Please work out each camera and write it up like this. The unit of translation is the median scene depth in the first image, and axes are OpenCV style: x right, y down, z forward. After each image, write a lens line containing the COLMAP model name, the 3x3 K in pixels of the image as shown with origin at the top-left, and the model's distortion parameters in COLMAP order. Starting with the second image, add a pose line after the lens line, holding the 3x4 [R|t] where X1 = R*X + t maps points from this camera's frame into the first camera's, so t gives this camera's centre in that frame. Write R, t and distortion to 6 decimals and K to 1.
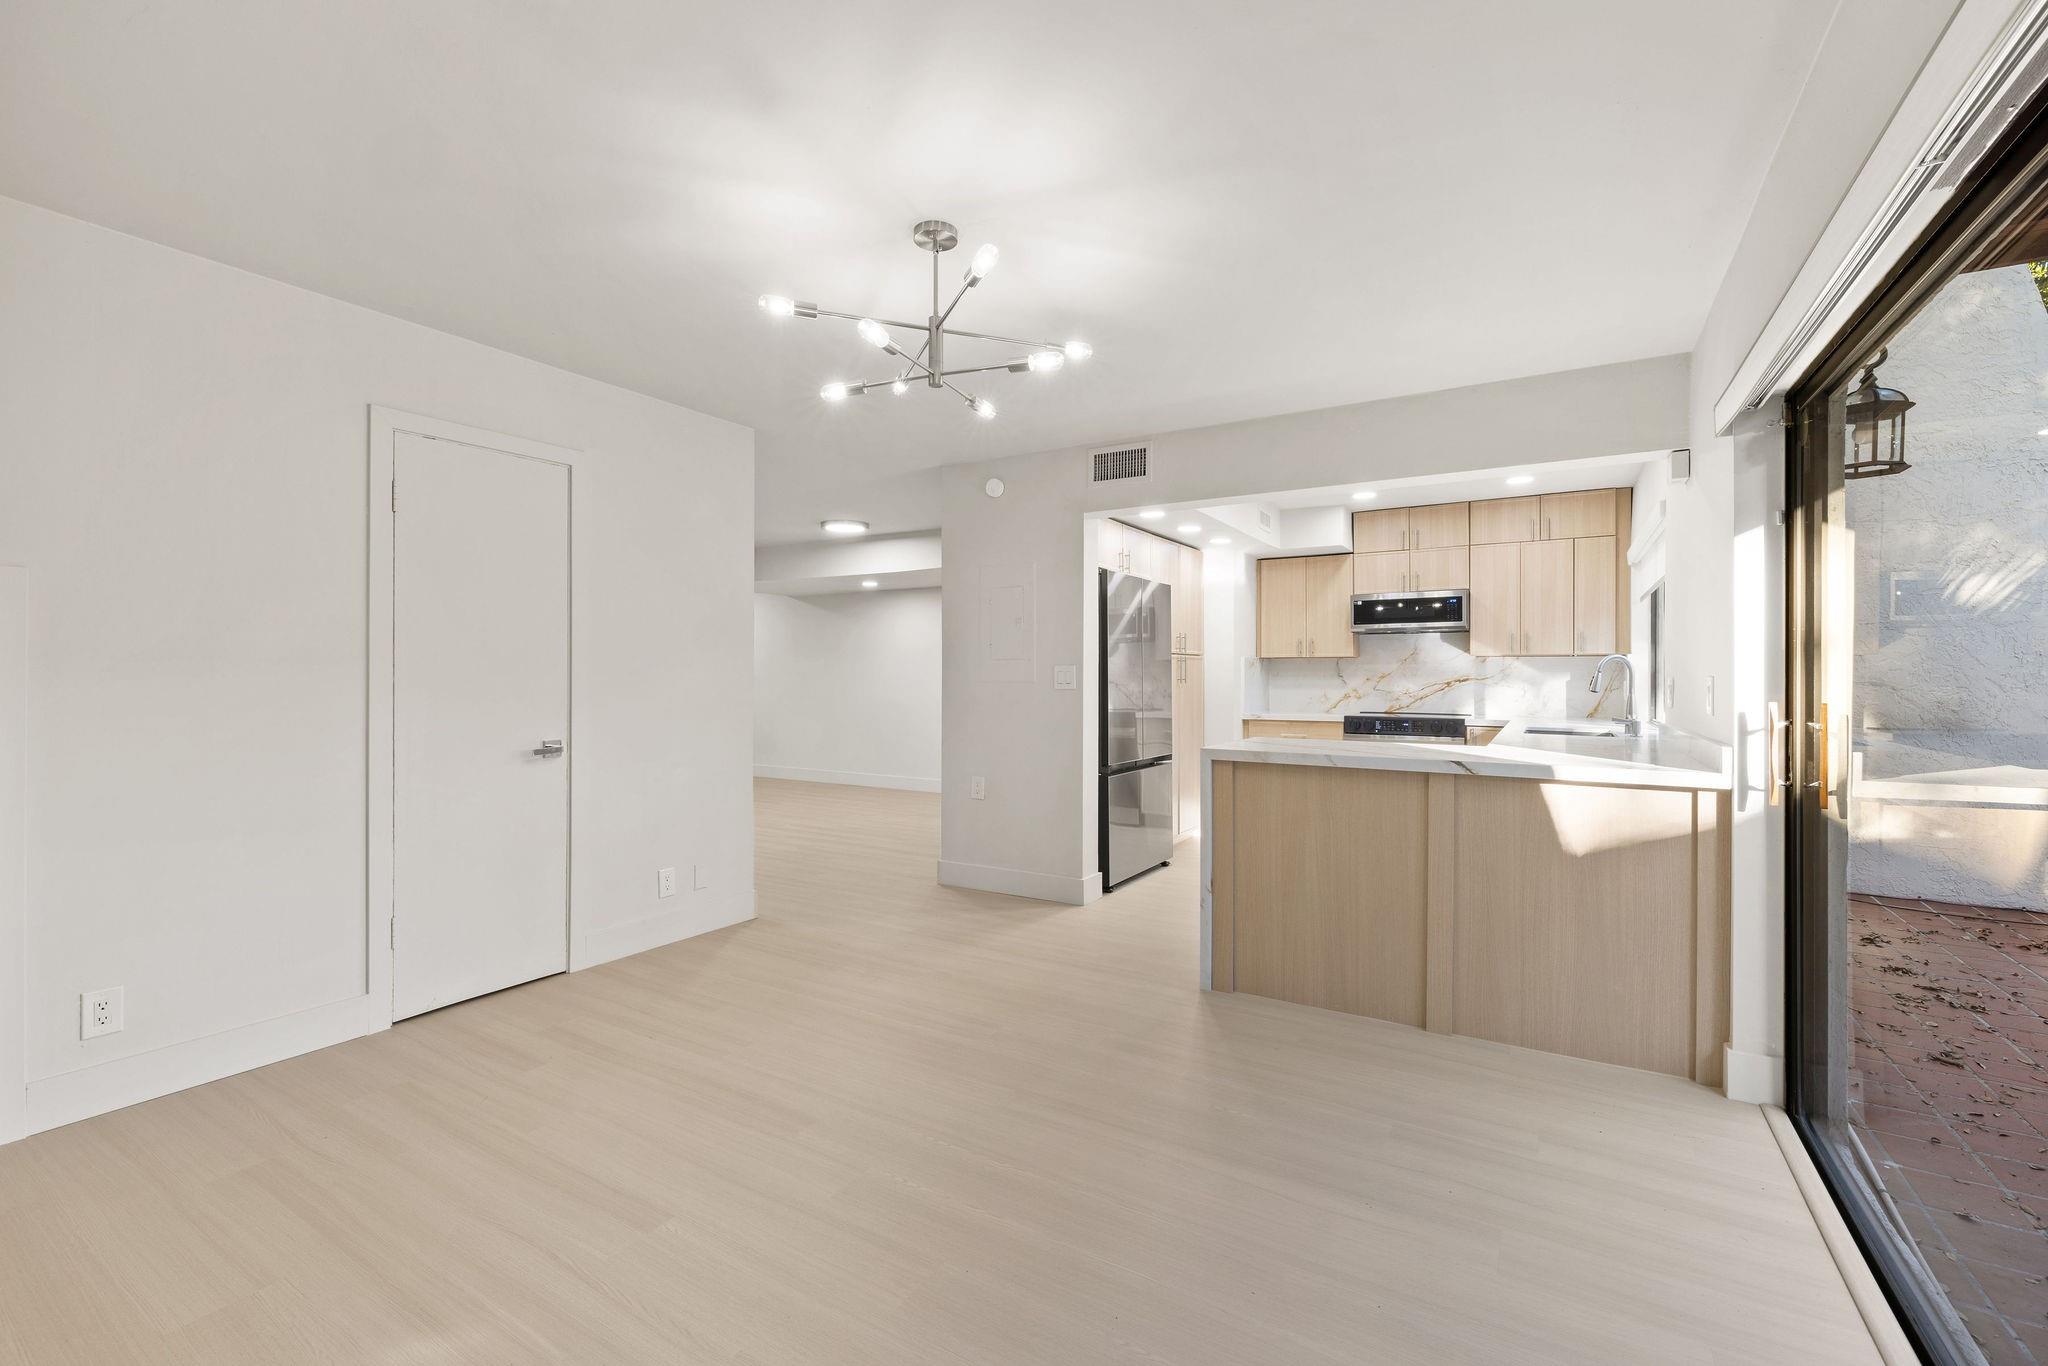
lens RADIAL K [[857.9, 0, 1019.8], [0, 857.9, 673.0], [0, 0, 1]] dist [0.001074, 0.000054]
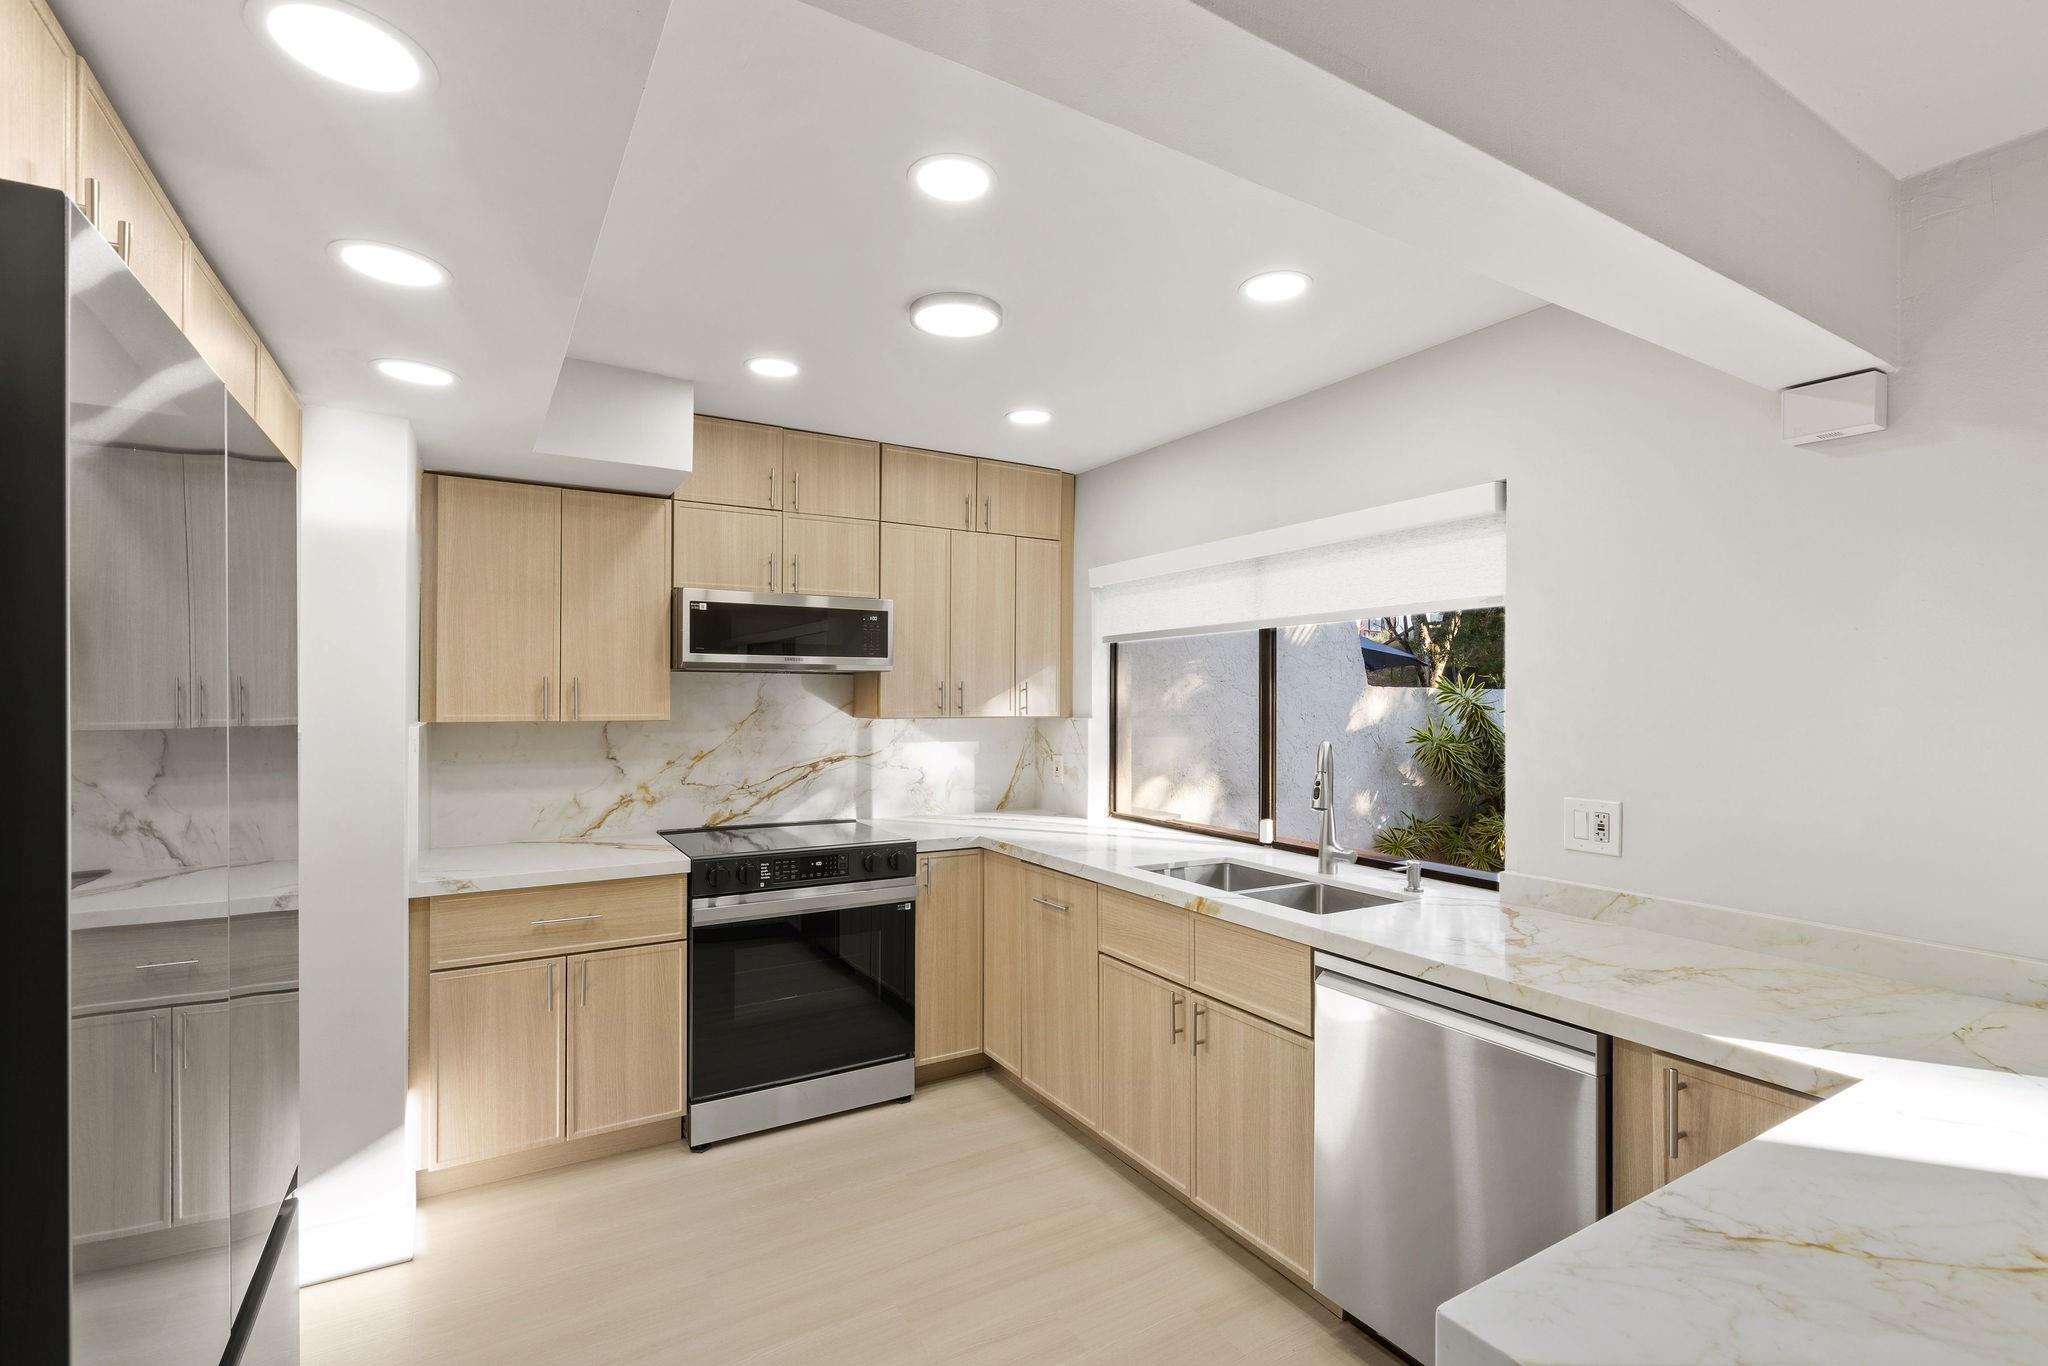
lens RADIAL K [[934.6, 0, 1024.0], [0, 934.6, 683.0], [0, 0, 1]] dist [0.000622, 0.000092]
pose [[0.471600, 0.014760, 0.881689, 0.030786], [-0.004988, 0.999889, -0.014071, -0.032911], [-0.881798, 0.002238, 0.471621, 0.587126]]
